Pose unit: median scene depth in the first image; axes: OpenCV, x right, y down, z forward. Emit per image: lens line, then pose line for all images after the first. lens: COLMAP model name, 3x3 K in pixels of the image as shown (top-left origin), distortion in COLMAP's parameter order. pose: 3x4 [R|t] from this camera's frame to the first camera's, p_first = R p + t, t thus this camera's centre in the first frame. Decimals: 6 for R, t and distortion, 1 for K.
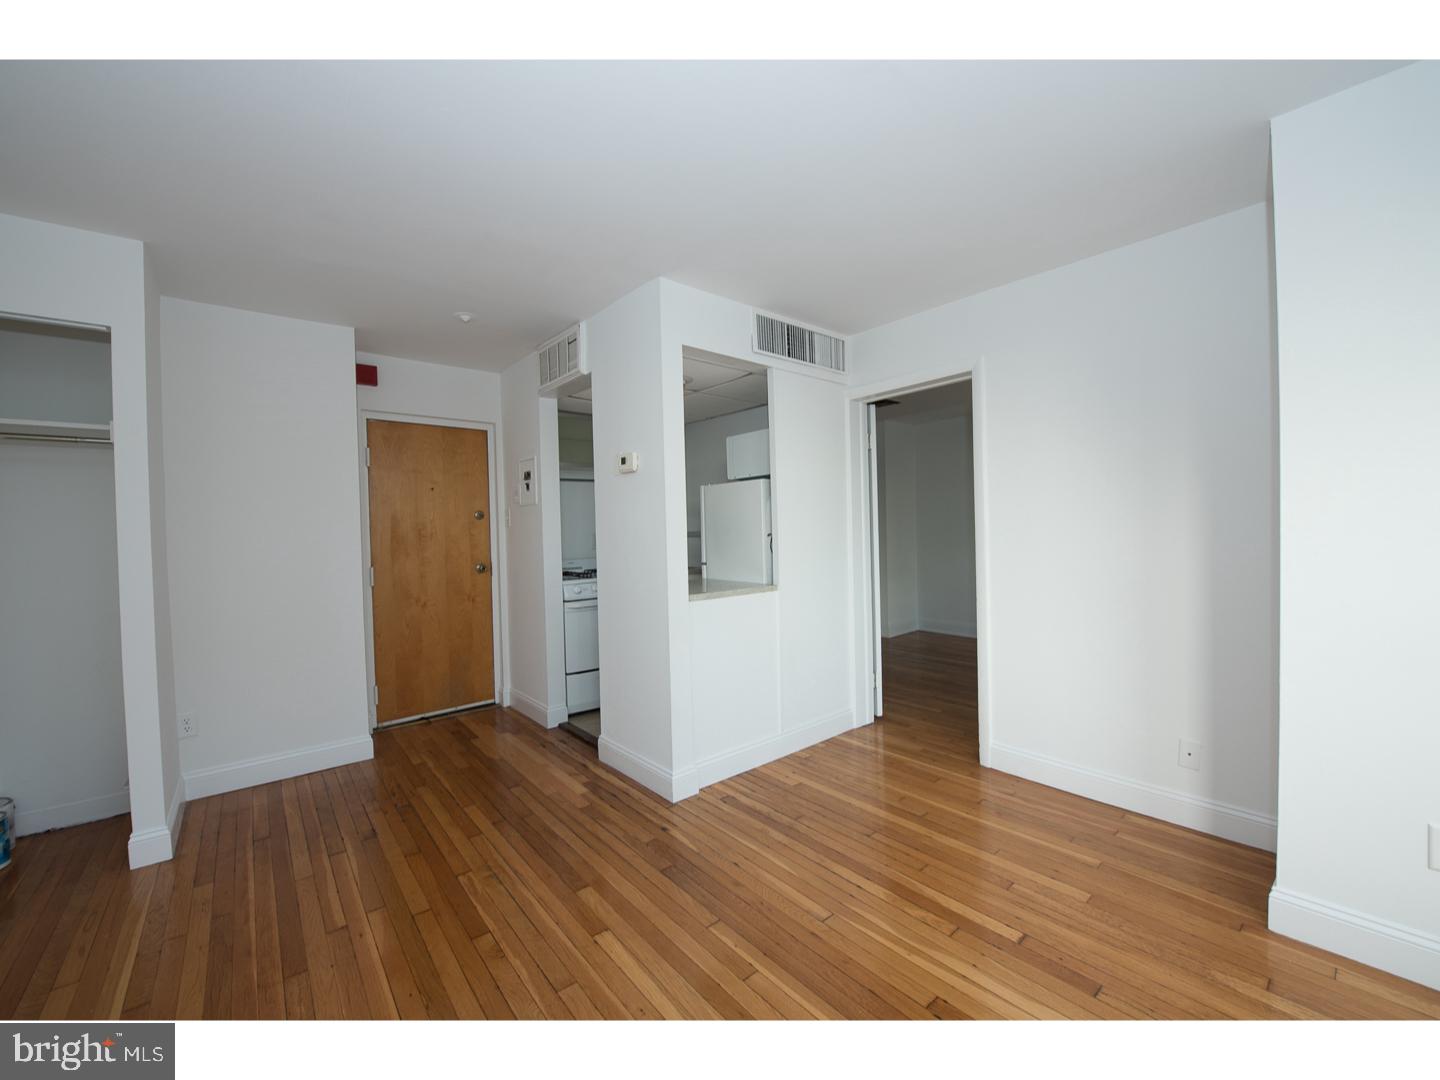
lens RADIAL K [[567.1, 0, 720.0], [0, 567.1, 540.0], [0, 0, 1]] dist [-0.016119, -0.003530]
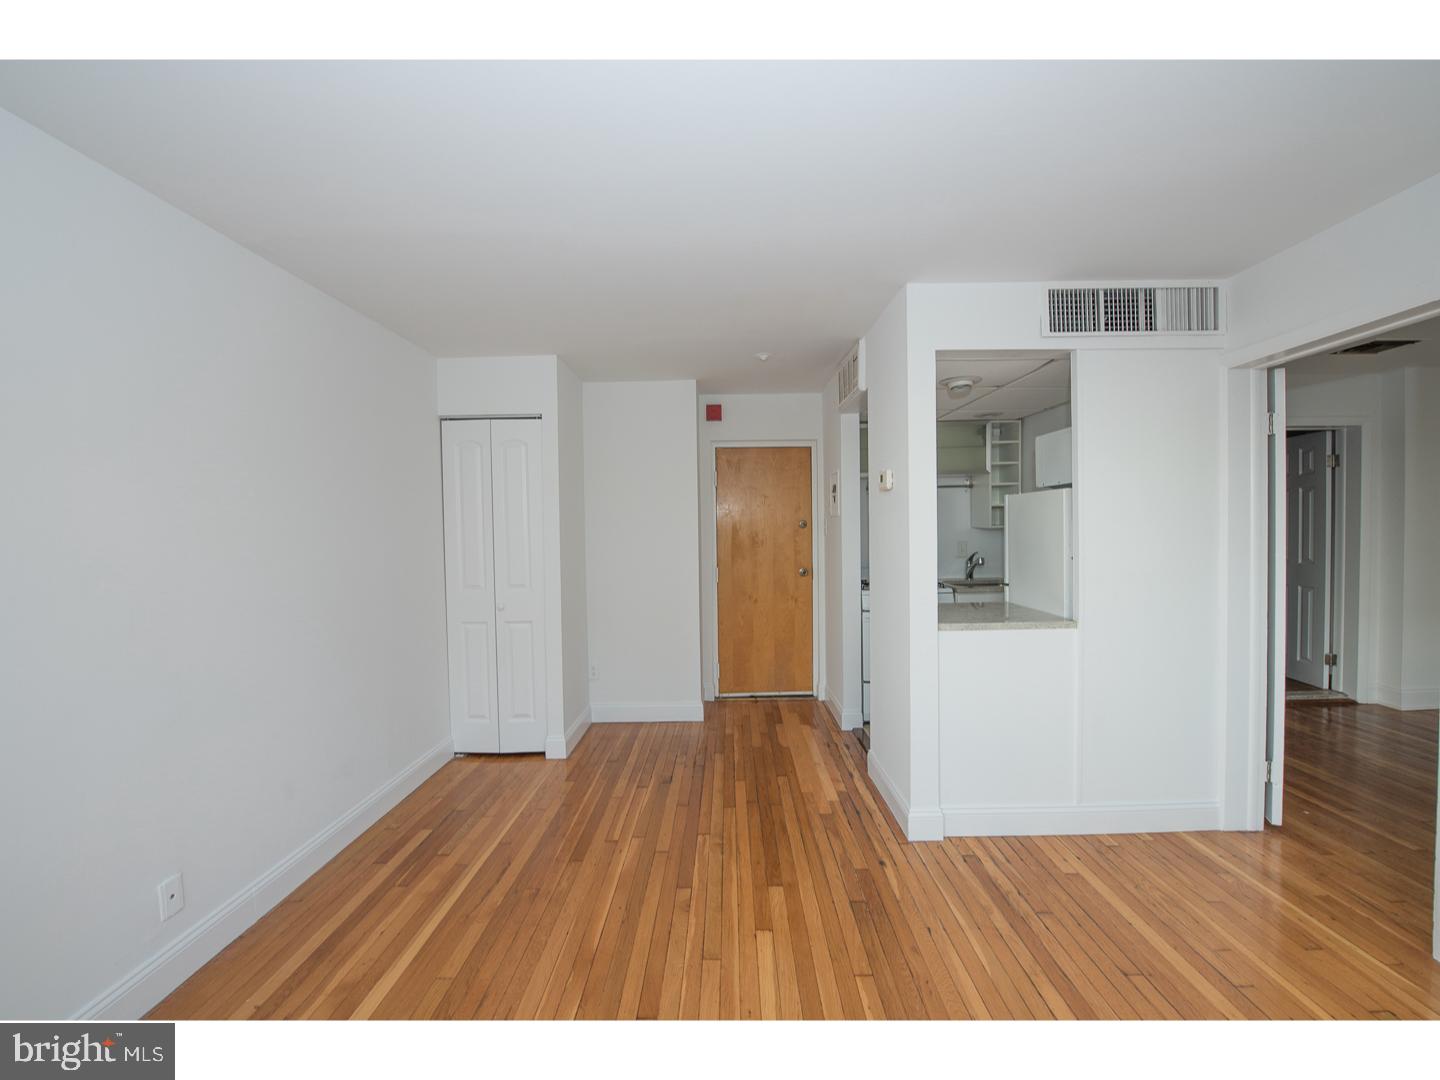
lens RADIAL K [[567.1, 0, 720.0], [0, 567.1, 540.0], [0, 0, 1]] dist [-0.016119, -0.003530]
pose [[0.758932, 0.024155, -0.650721, 0.235165], [-0.012862, 0.999673, 0.022108, -0.047332], [0.651043, -0.008409, 0.758995, 0.067111]]
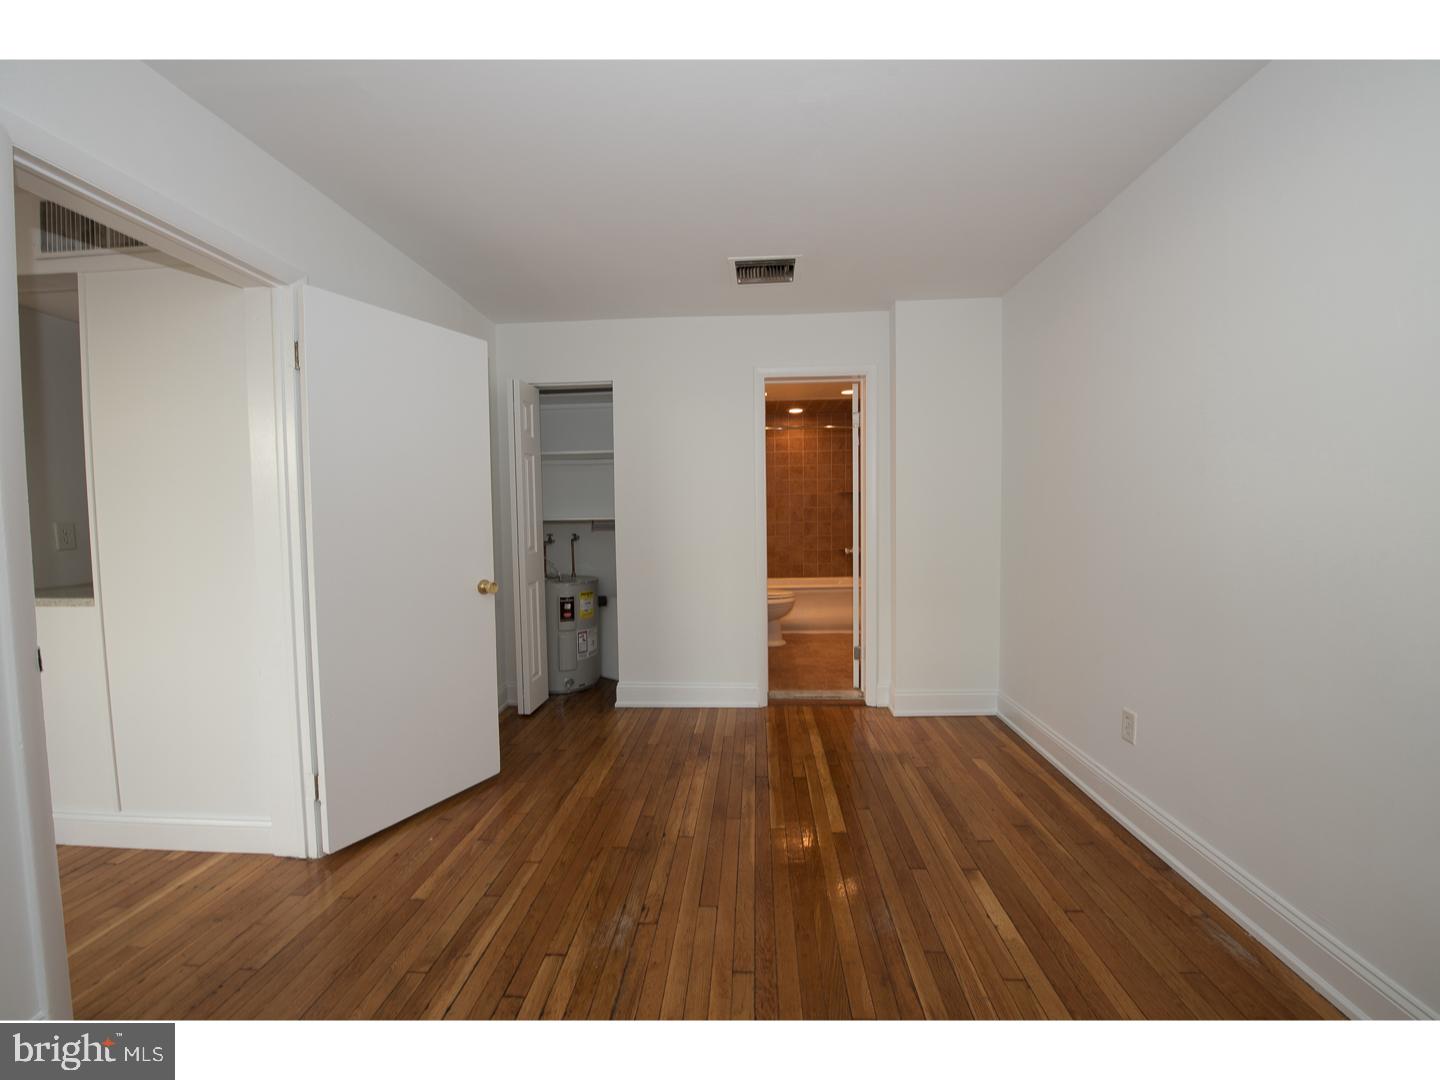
lens RADIAL K [[567.1, 0, 720.0], [0, 567.1, 540.0], [0, 0, 1]] dist [-0.016119, -0.003530]
pose [[0.754233, 0.022584, -0.656218, 1.098005], [-0.009406, 0.999677, 0.023593, -0.009096], [0.656539, -0.011622, 0.754202, 1.001396]]
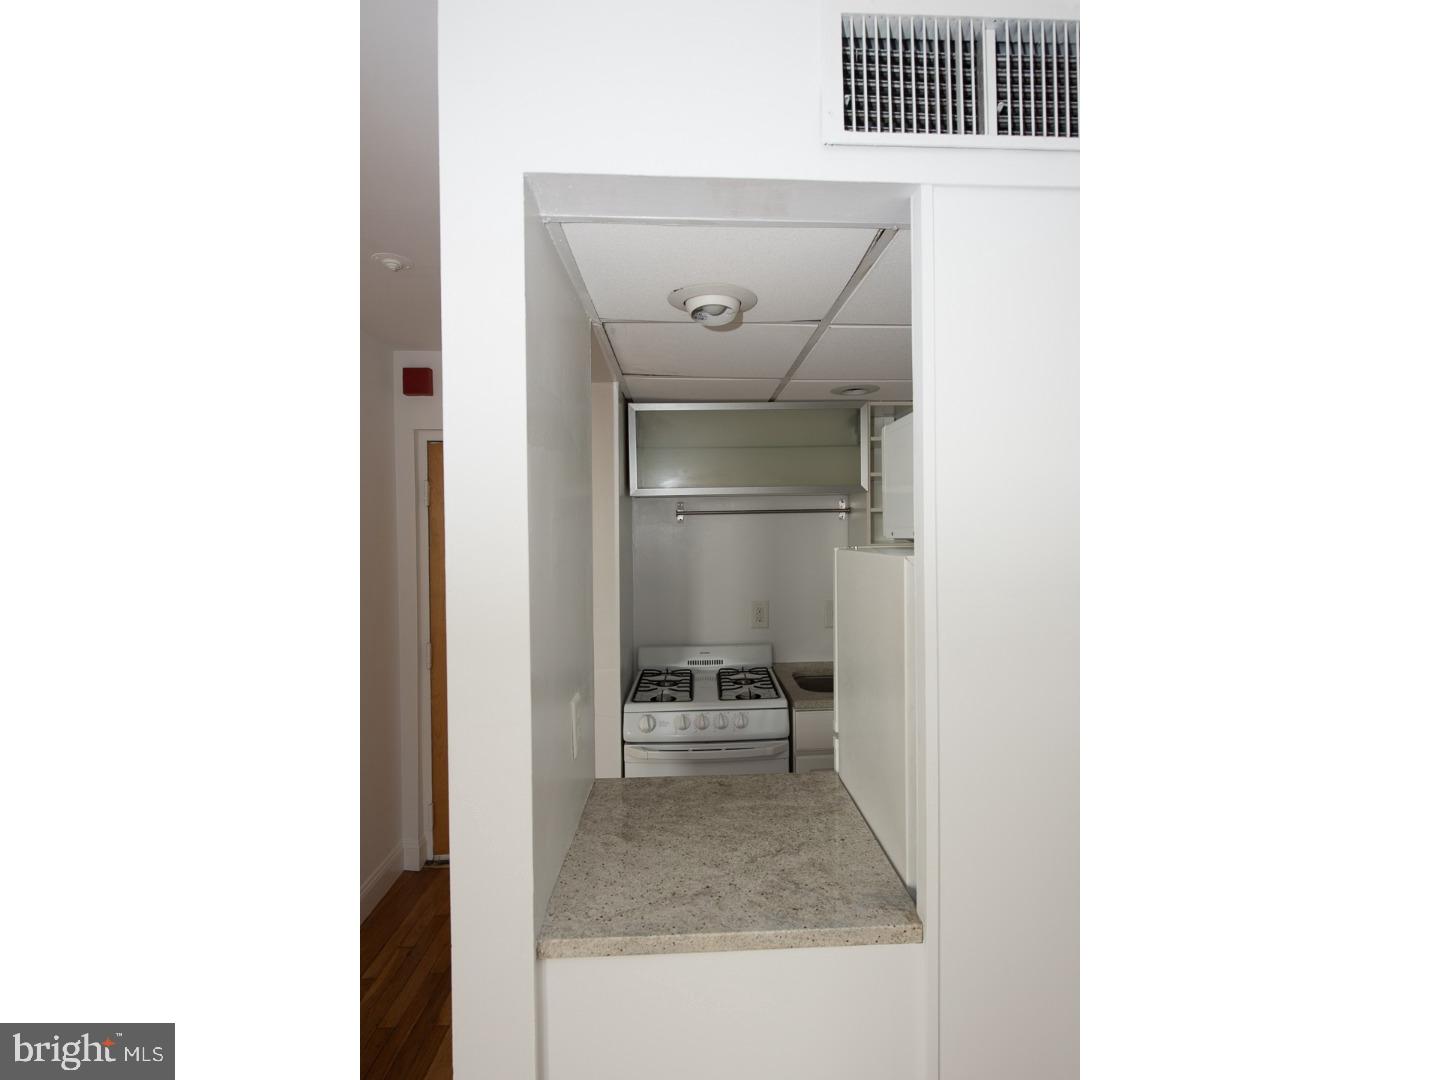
lens RADIAL K [[629.3, 0, 725.6], [0, 629.3, 537.5], [0, 0, 1]] dist [-0.015830, -0.000084]
pose [[0.801980, 0.021053, -0.596979, 0.210835], [-0.019520, 0.999769, 0.009035, -0.124340], [0.597031, 0.004407, 0.802206, 0.681231]]
